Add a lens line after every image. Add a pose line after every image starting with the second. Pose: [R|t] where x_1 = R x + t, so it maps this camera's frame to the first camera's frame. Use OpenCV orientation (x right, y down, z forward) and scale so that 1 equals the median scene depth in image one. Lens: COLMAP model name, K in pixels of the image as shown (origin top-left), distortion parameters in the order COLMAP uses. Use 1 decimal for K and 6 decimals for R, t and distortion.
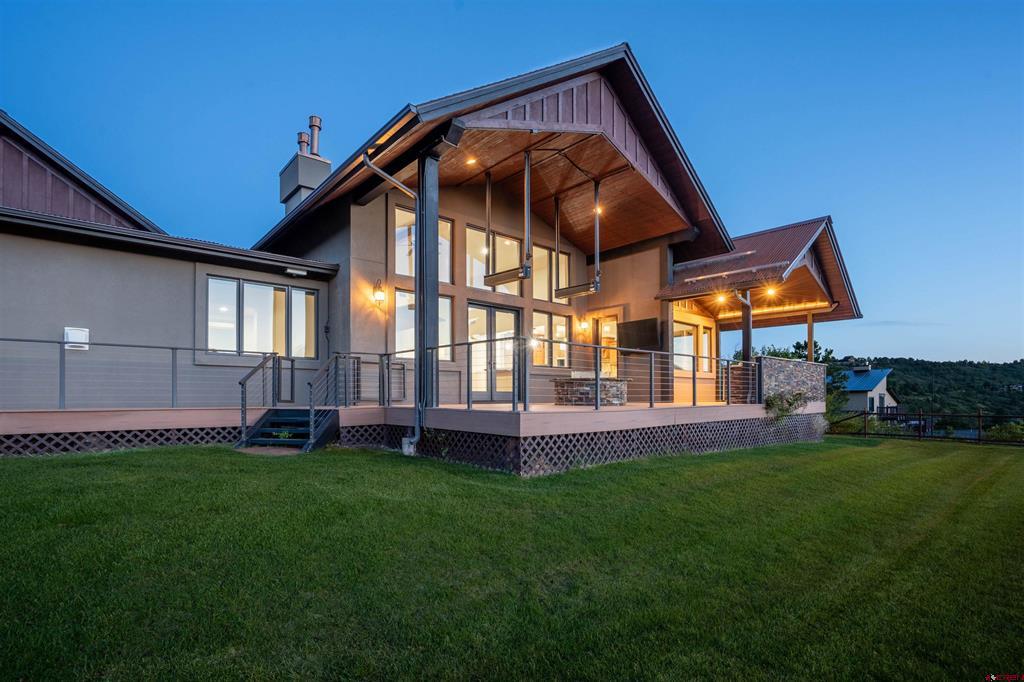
lens RADIAL K [[470.1, 0, 535.6], [0, 470.1, 392.8], [0, 0, 1]] dist [-0.000672, 0.000064]
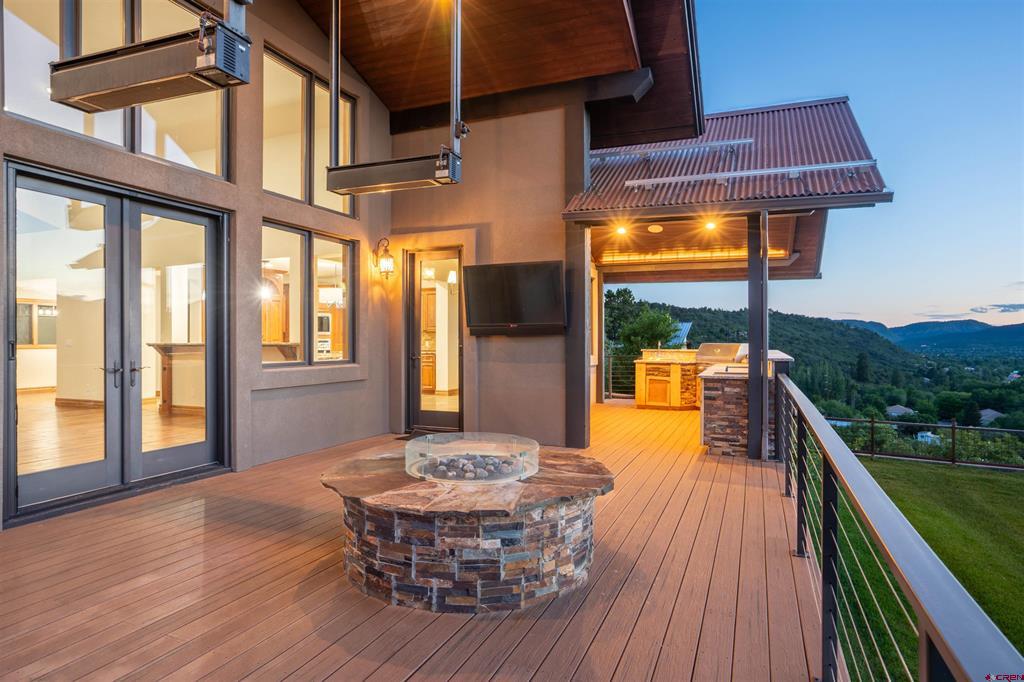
lens RADIAL K [[565.7, 0, 504.8], [0, 565.7, 338.1], [0, 0, 1]] dist [-0.015717, 0.005910]
pose [[0.921668, 0.008160, 0.387893, -0.000606], [-0.010294, 0.999941, 0.003423, -0.080265], [-0.387843, -0.007147, 0.921698, 0.481468]]
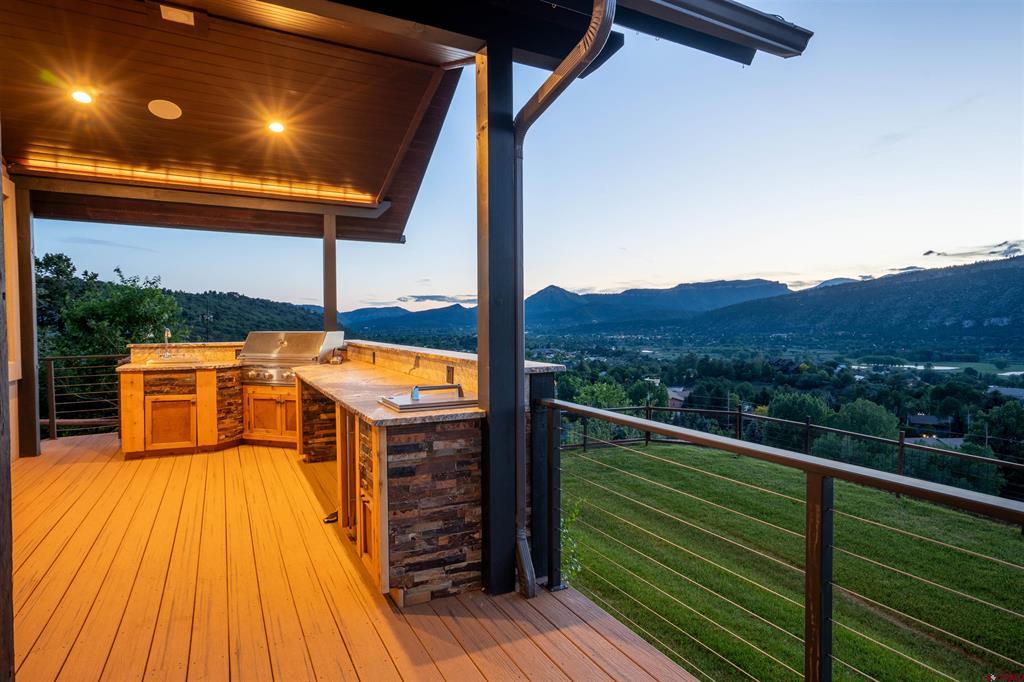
lens RADIAL K [[565.7, 0, 512.8], [0, 565.7, 341.4], [0, 0, 1]] dist [-0.015717, 0.005910]
pose [[0.275317, -0.027567, 0.960958, 0.172023], [-0.005835, 0.999522, 0.030345, -0.080784], [-0.961336, -0.013961, 0.275025, 0.768223]]
